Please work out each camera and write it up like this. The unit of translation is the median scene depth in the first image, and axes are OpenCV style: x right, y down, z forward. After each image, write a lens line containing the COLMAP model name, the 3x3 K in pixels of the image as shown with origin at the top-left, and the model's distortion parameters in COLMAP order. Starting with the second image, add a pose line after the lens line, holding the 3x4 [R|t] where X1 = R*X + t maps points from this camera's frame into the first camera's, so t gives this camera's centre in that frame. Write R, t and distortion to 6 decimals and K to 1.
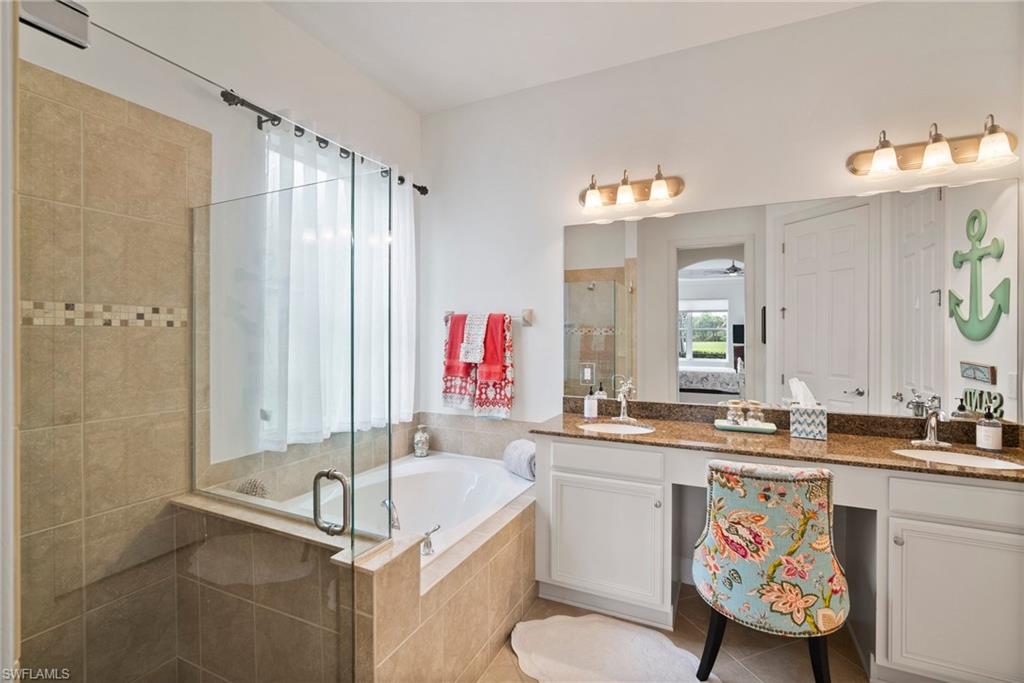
lens RADIAL K [[447.1, 0, 512.8], [0, 447.1, 335.3], [0, 0, 1]] dist [-0.010439, 0.000648]
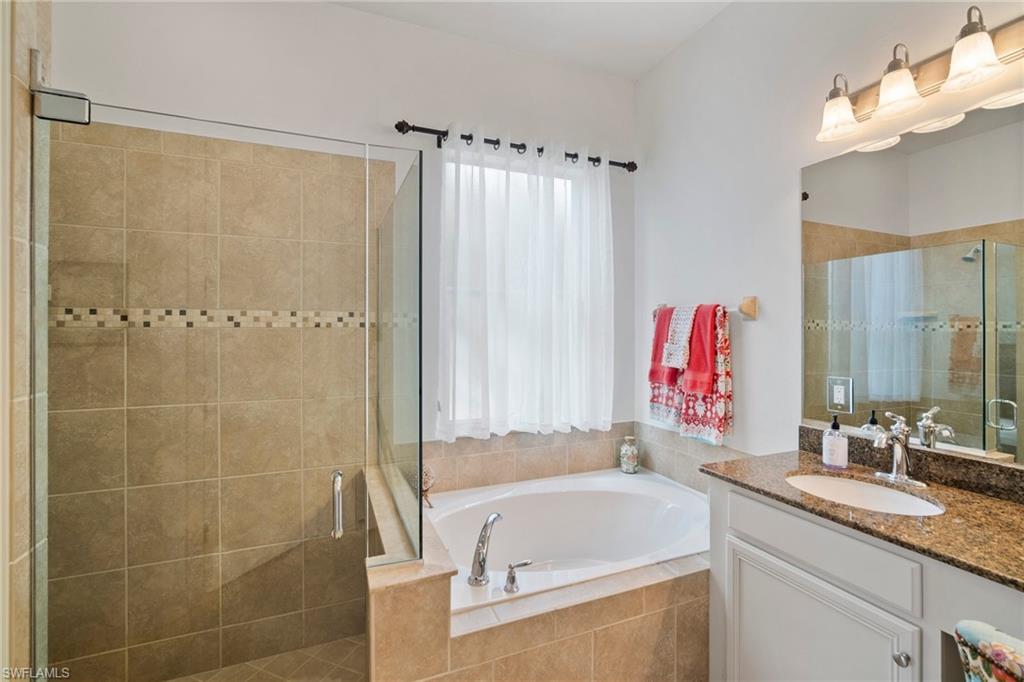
lens RADIAL K [[447.1, 0, 516.8], [0, 447.1, 332.8], [0, 0, 1]] dist [-0.010439, 0.000648]
pose [[0.746614, -0.004635, -0.665242, 0.251285], [0.003151, 0.999989, -0.003432, 0.001138], [0.665250, 0.000466, 0.746620, 0.241815]]
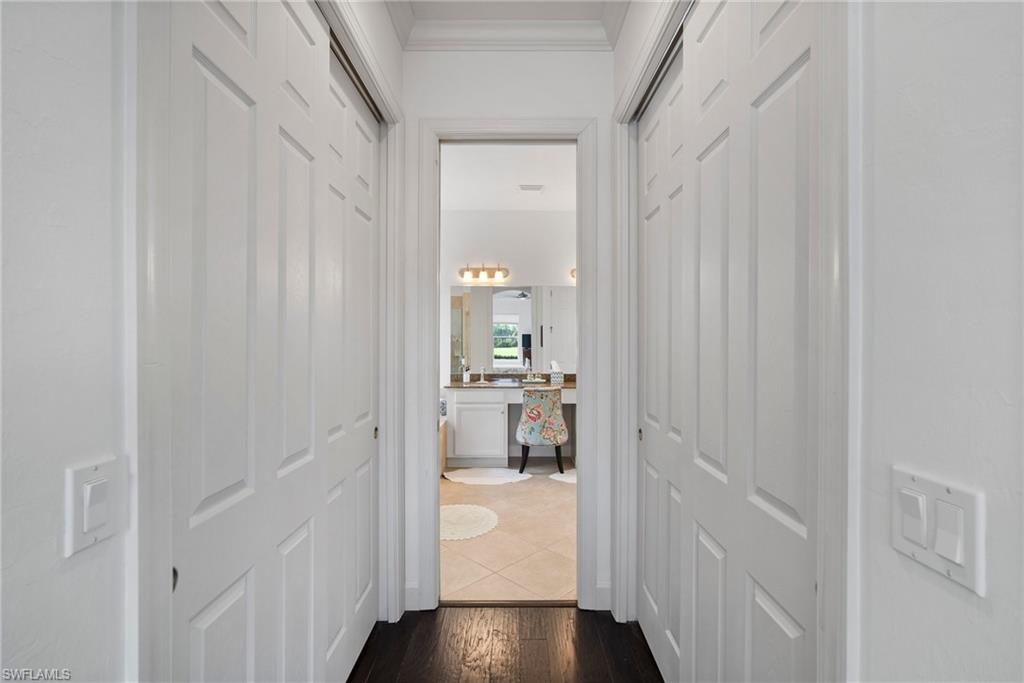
lens RADIAL K [[447.1, 0, 511.4], [0, 447.1, 342.4], [0, 0, 1]] dist [-0.010439, 0.000648]
pose [[0.903926, -0.003170, 0.427676, -0.497849], [0.003382, 0.999994, 0.000264, 0.001714], [-0.427675, 0.001207, 0.903932, -0.902792]]
